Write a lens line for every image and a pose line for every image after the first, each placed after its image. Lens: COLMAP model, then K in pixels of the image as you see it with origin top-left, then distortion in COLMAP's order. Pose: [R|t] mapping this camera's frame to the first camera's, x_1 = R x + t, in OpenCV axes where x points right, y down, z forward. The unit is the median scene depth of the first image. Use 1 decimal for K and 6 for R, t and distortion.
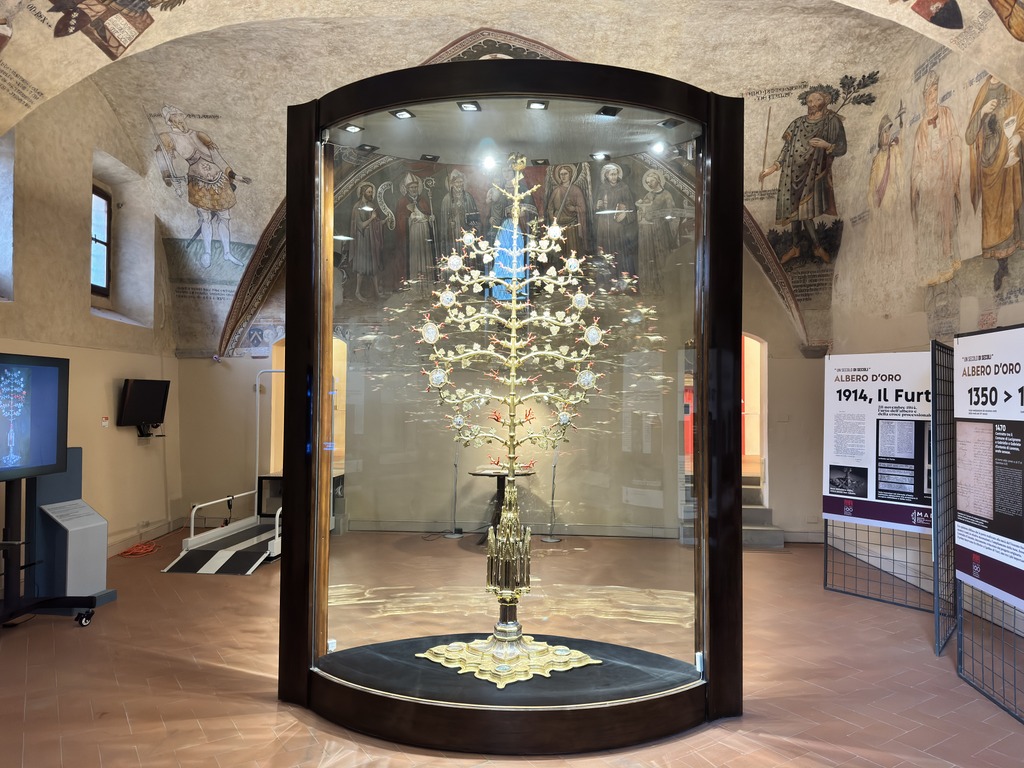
lens RADIAL K [[723.5, 0, 512.6], [0, 723.5, 382.4], [0, 0, 1]] dist [0.014242, -0.006438]
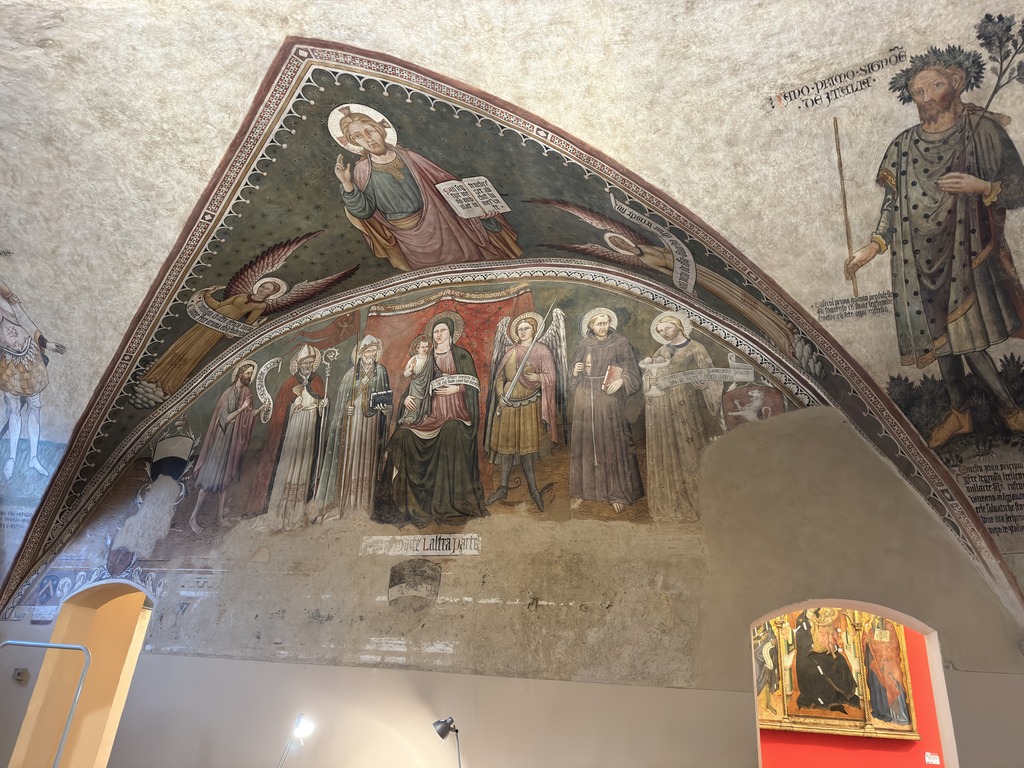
lens RADIAL K [[723.5, 0, 514.0], [0, 723.5, 384.5], [0, 0, 1]] dist [0.014242, -0.006438]
pose [[0.971445, -0.034433, -0.234753, 0.213742], [-0.064373, 0.914052, -0.400456, 0.002654], [0.228366, 0.404133, 0.885734, 0.493804]]
